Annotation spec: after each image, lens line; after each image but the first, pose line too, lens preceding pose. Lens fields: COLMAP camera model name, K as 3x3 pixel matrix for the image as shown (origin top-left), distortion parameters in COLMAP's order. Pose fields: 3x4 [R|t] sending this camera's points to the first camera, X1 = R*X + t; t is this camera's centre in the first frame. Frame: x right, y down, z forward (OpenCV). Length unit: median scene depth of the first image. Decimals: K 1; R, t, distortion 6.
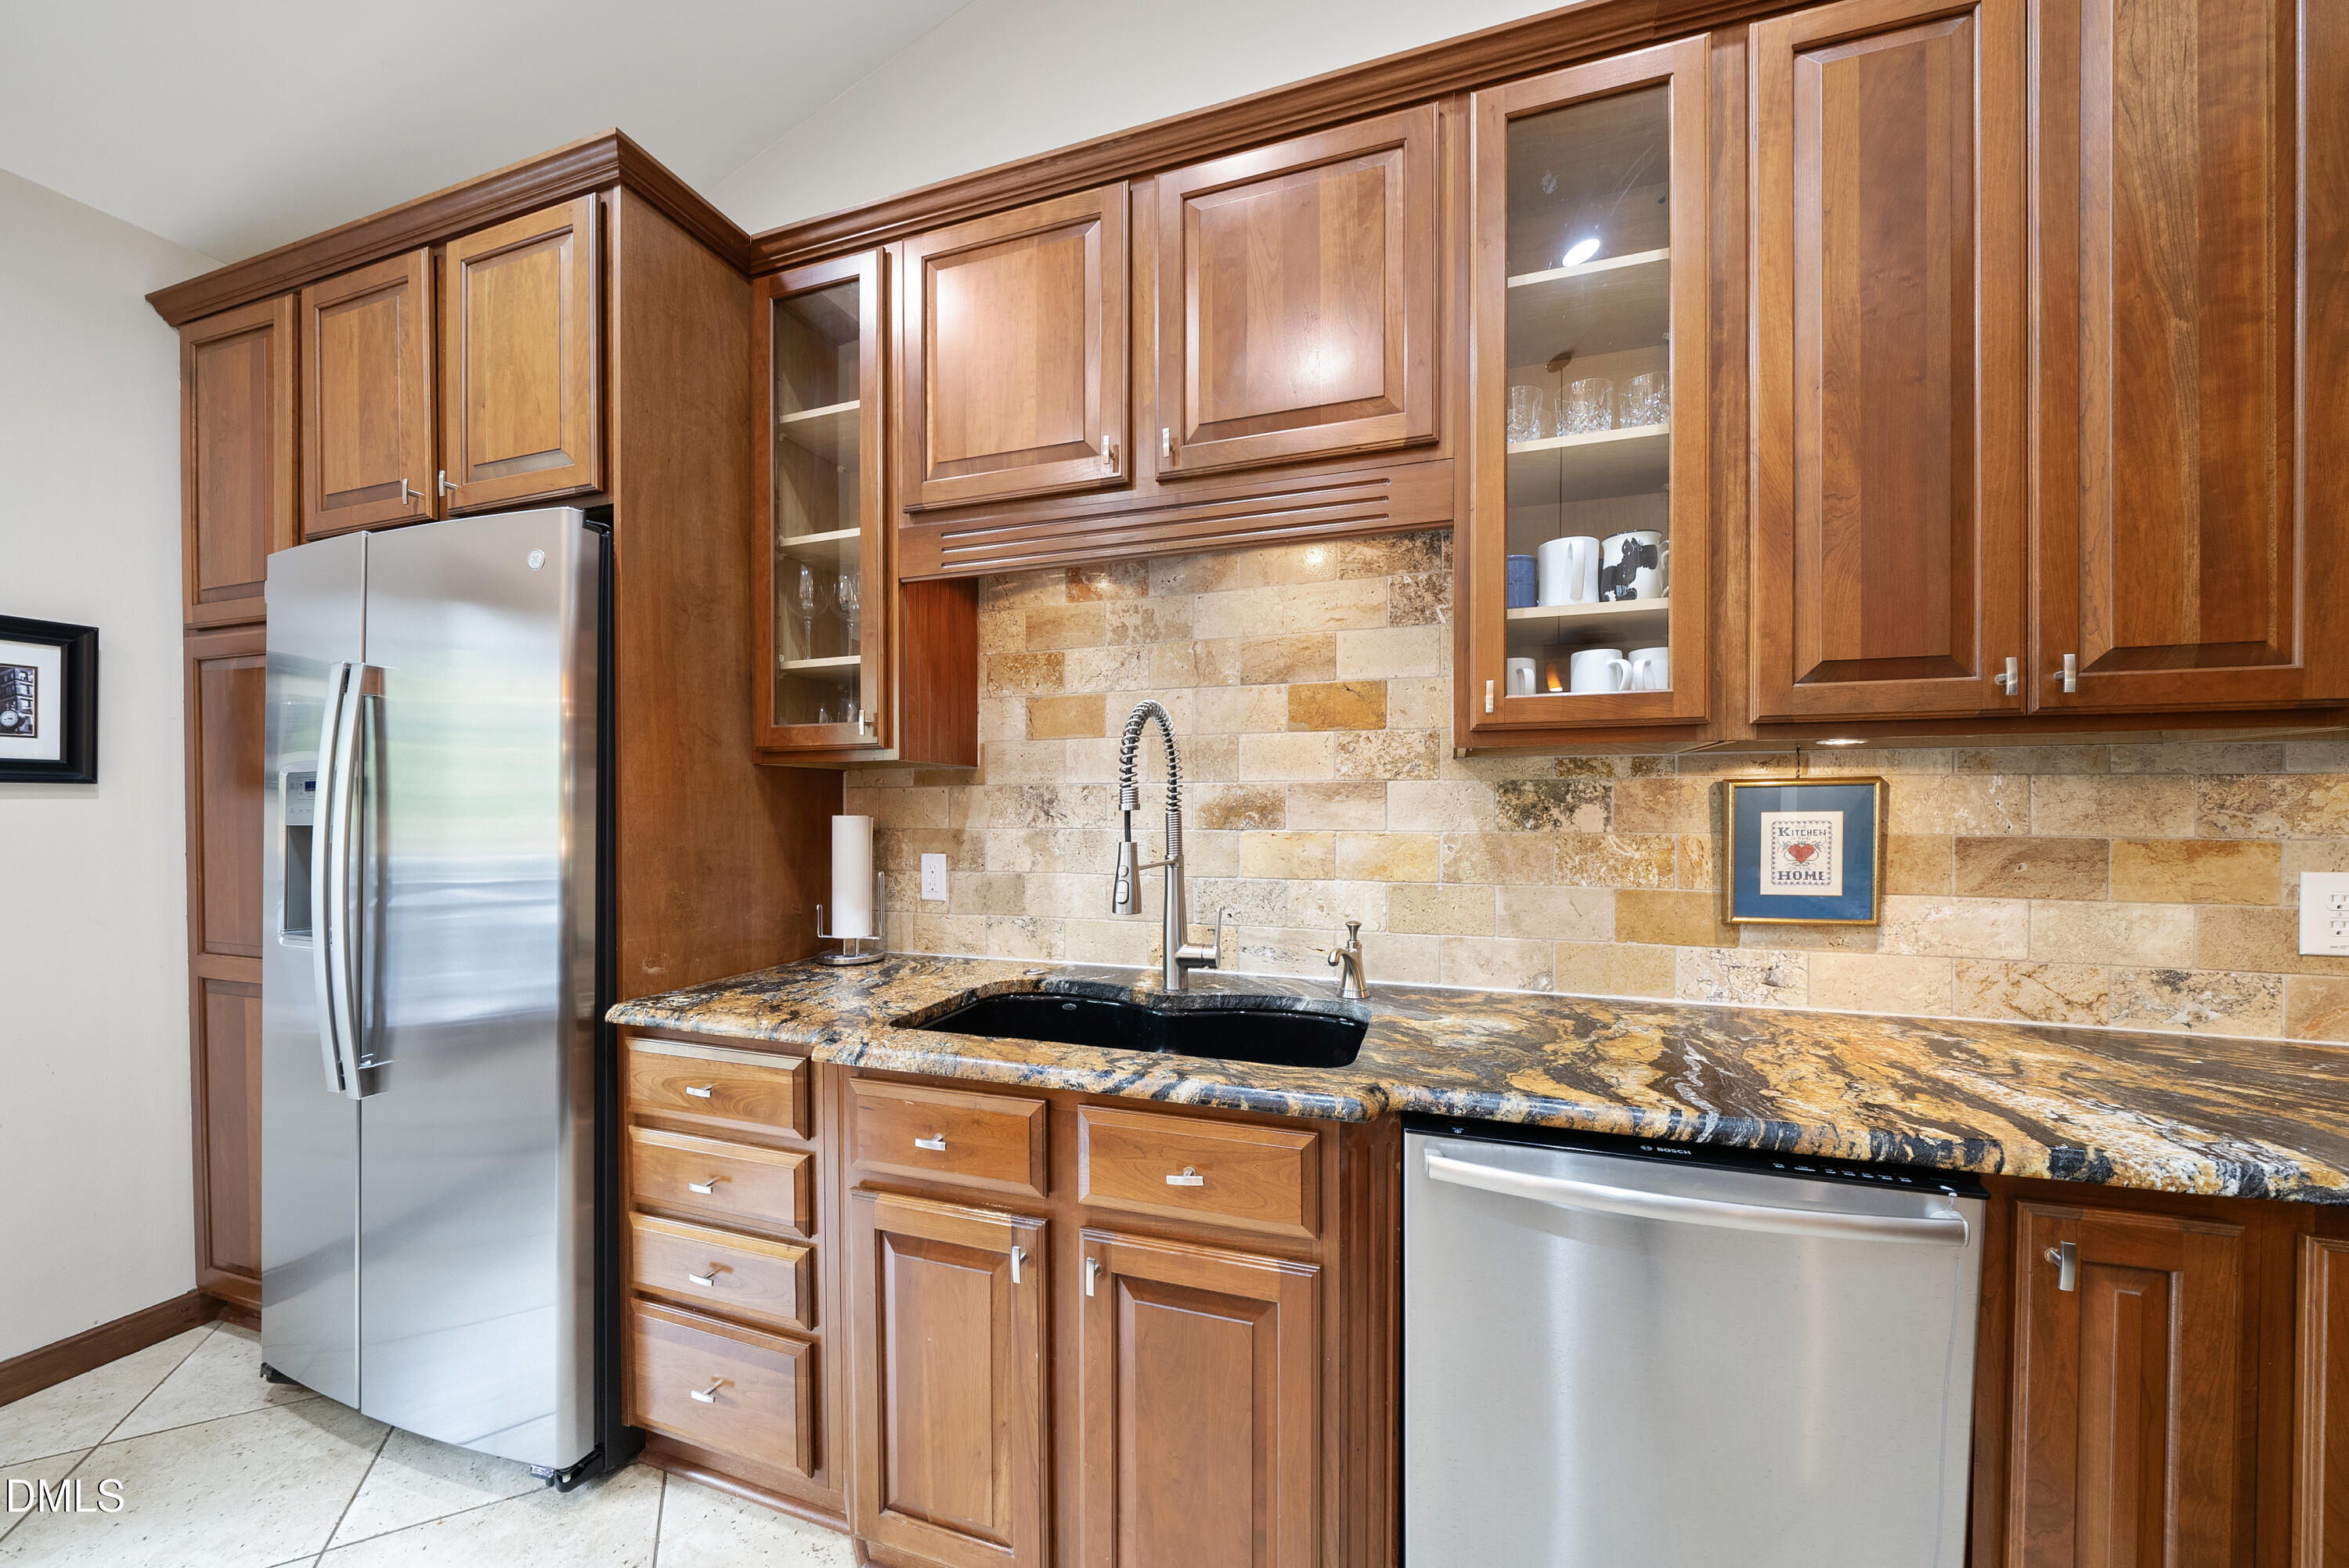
lens RADIAL K [[849.0, 0, 1165.4], [0, 849.0, 820.5], [0, 0, 1]] dist [-0.005911, -0.000045]
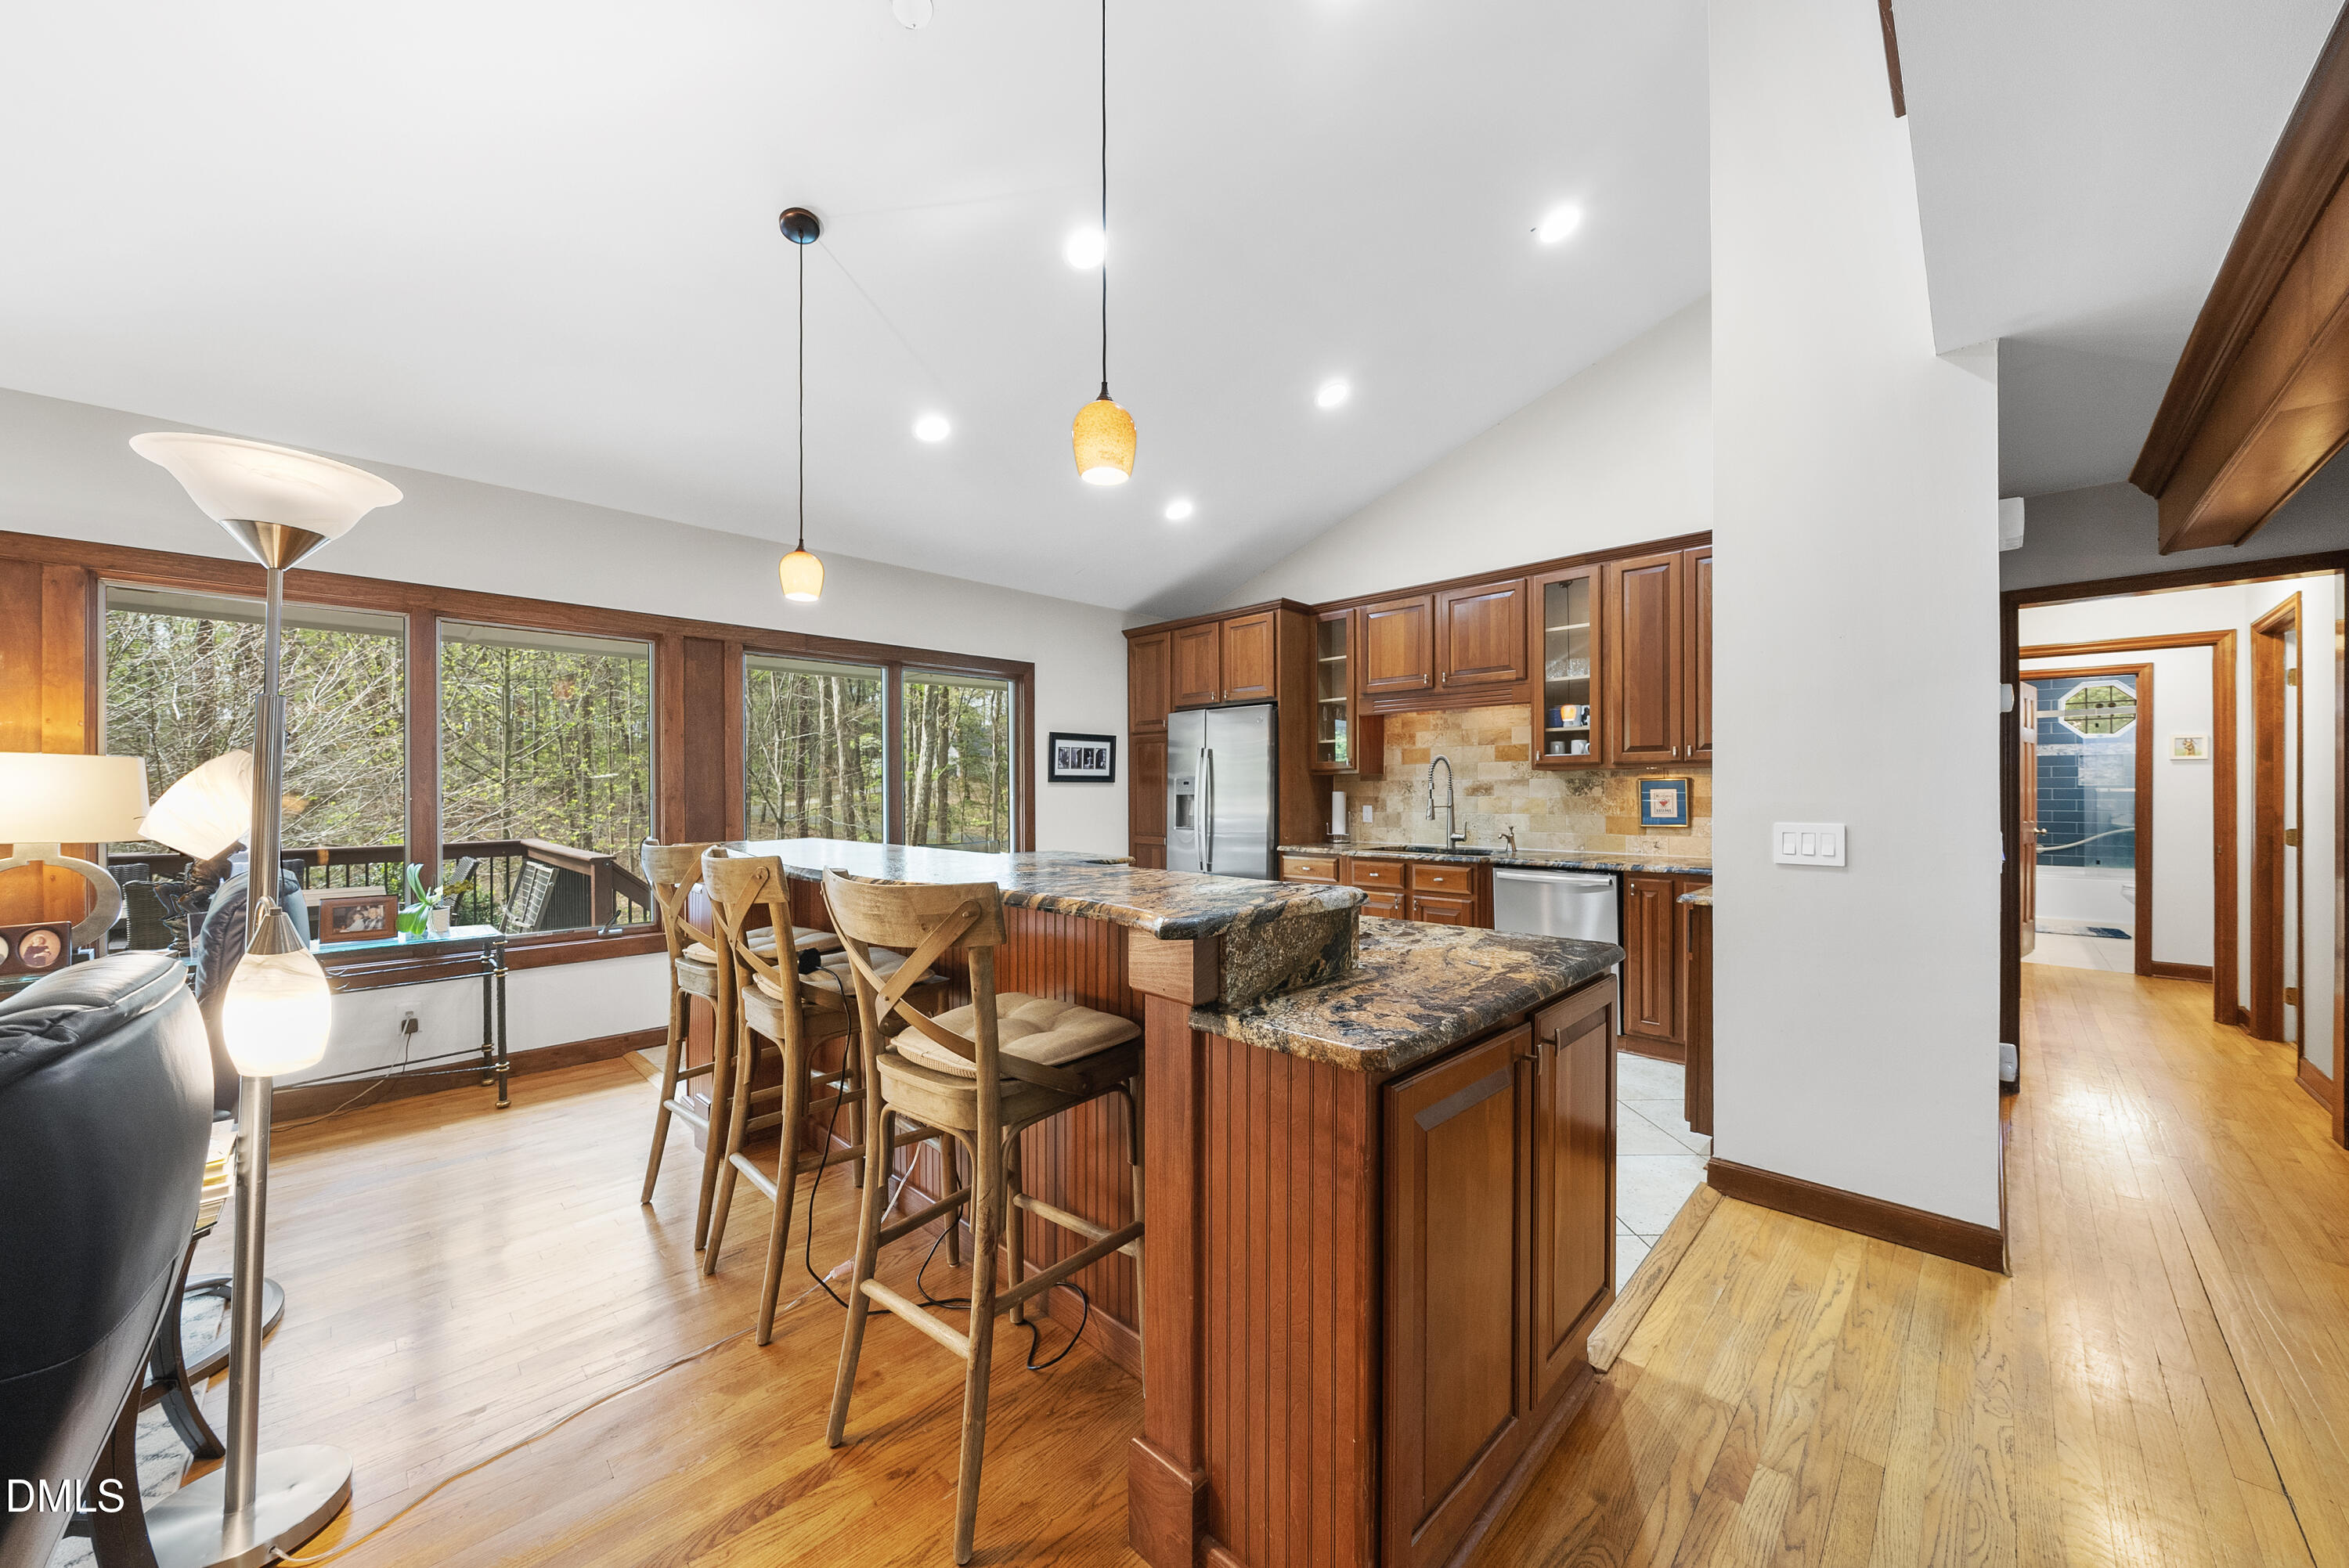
lens RADIAL K [[849.0, 0, 1162.2], [0, 849.0, 795.7], [0, 0, 1]] dist [-0.005911, -0.000045]
pose [[0.899284, -0.000219, -0.437365, 0.407632], [-0.002158, 0.999985, -0.004938, 0.026978], [0.437360, 0.005385, 0.899270, -2.166630]]
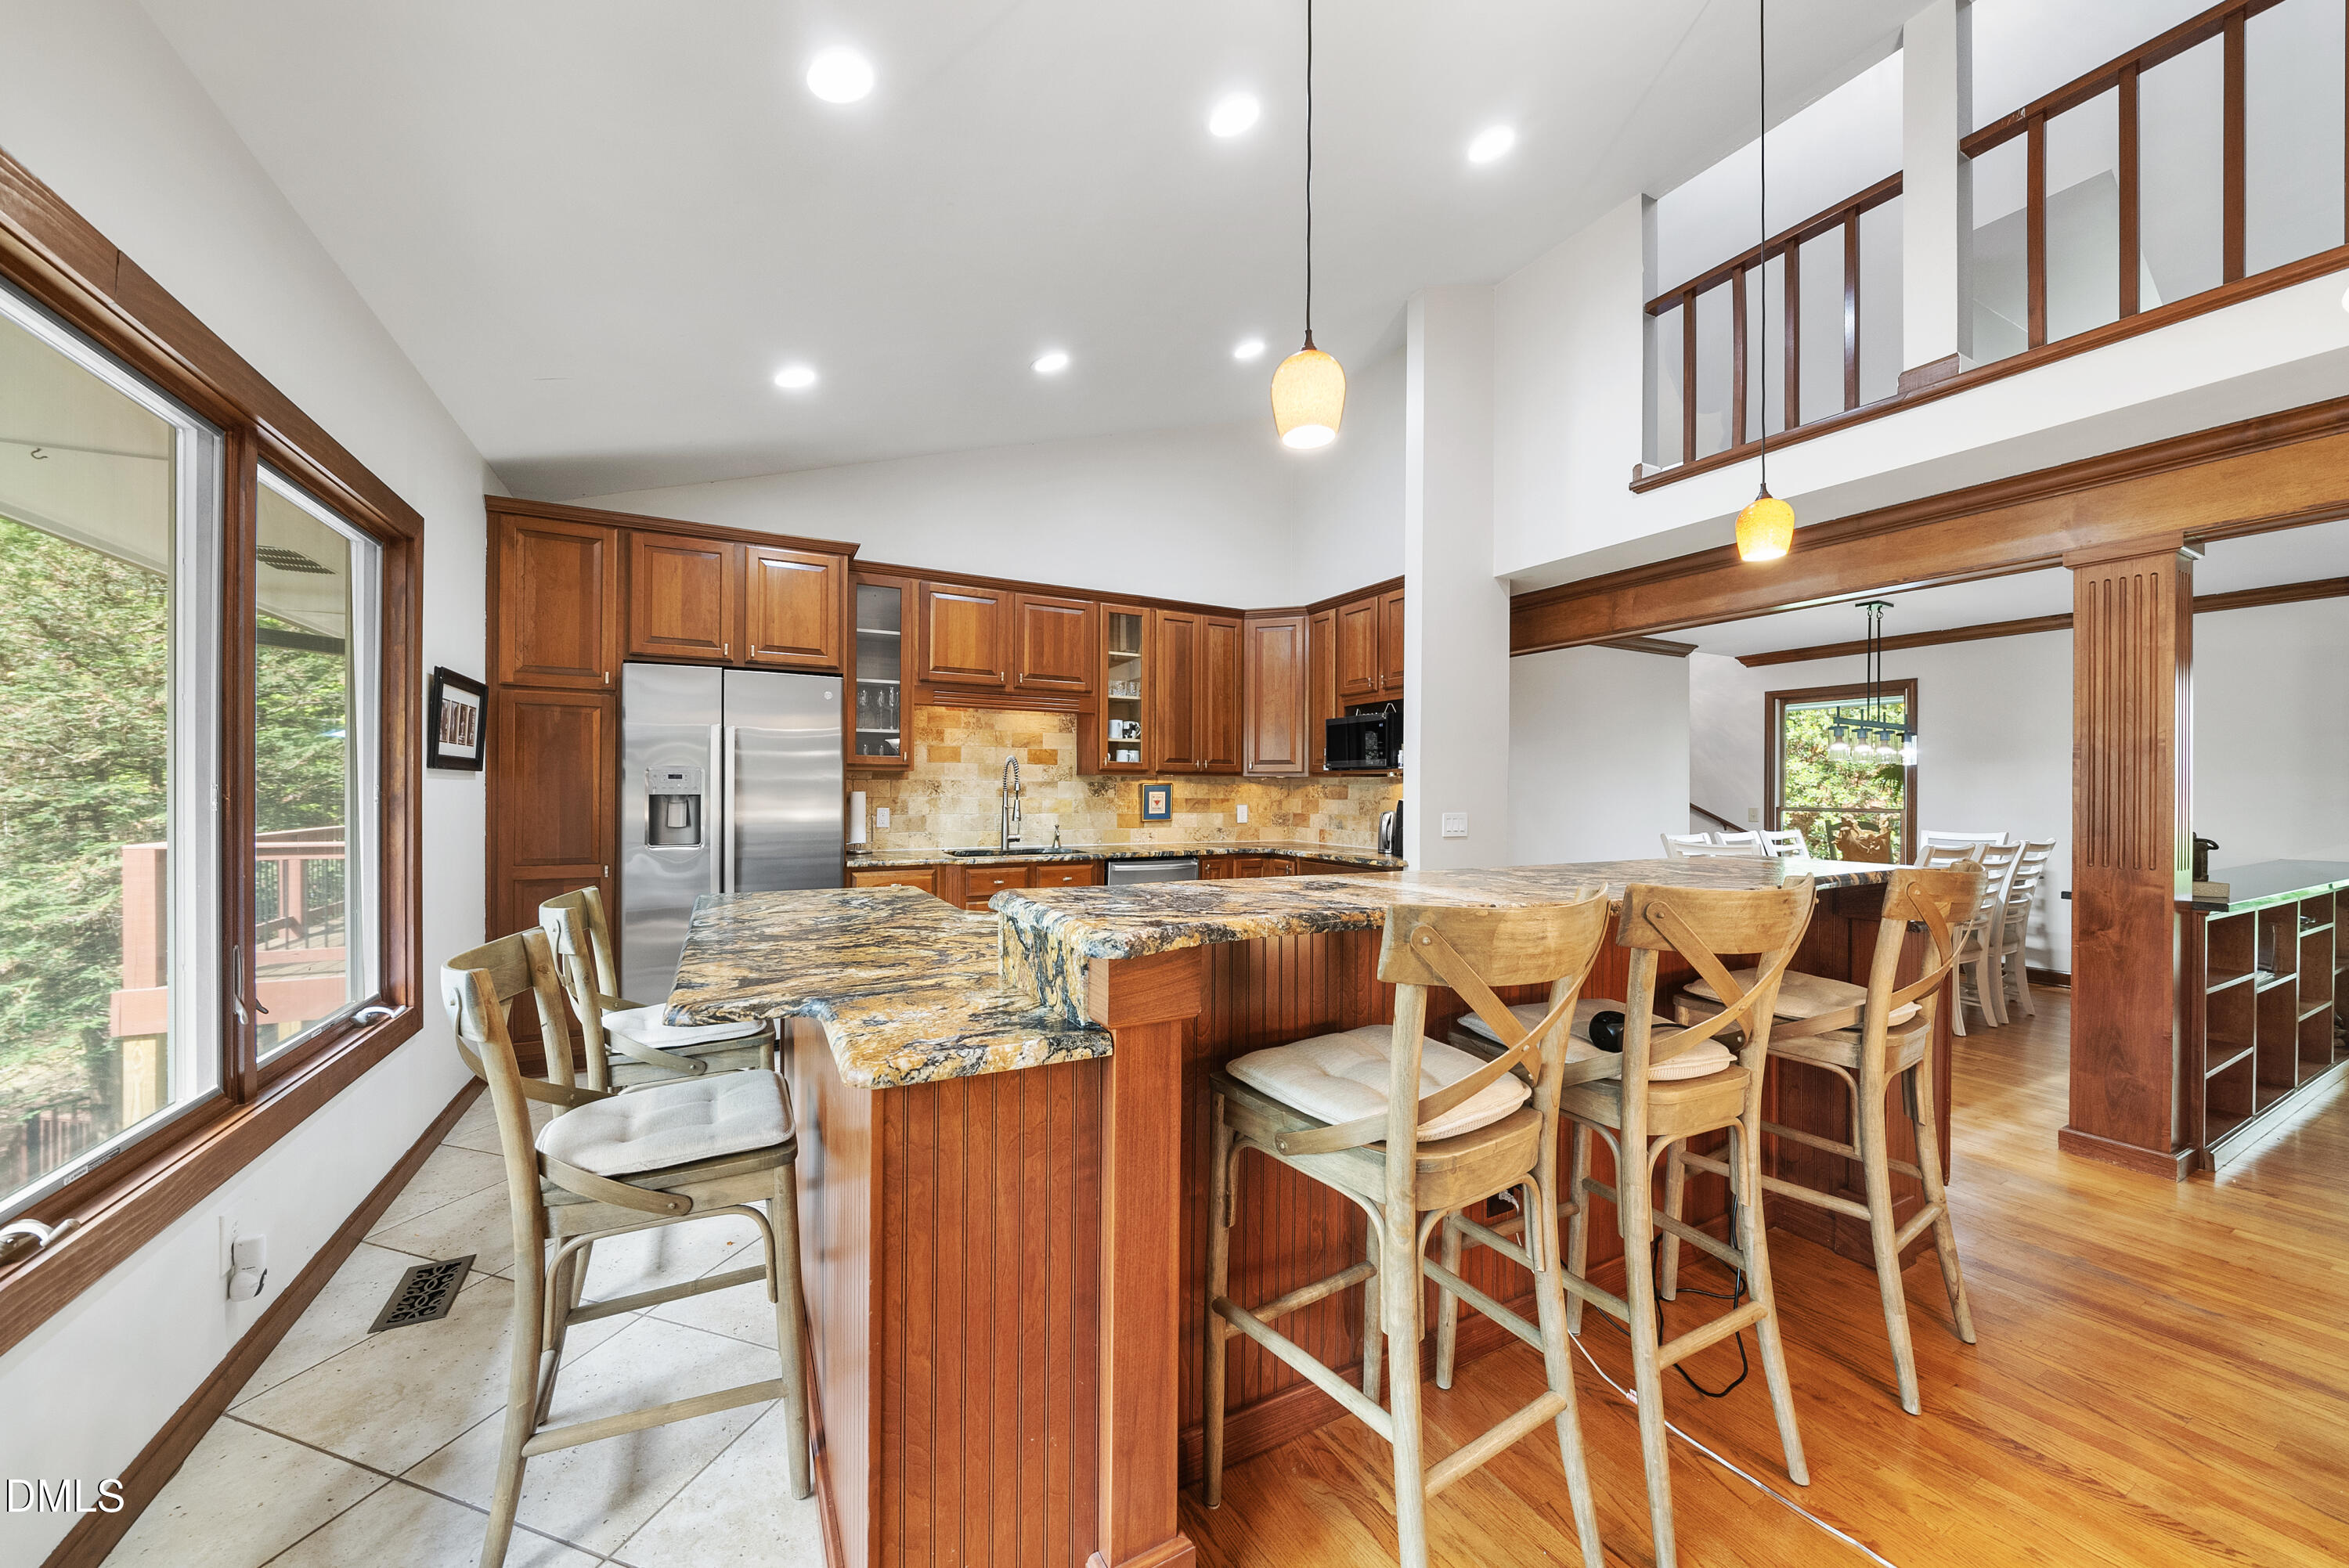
lens RADIAL K [[849.0, 0, 1173.1], [0, 849.0, 792.3], [0, 0, 1]] dist [-0.005911, -0.000045]
pose [[0.678198, 0.004409, 0.734866, -1.791483], [0.002006, 0.999967, -0.007851, 0.019046], [-0.734877, 0.006798, 0.678166, -1.472554]]
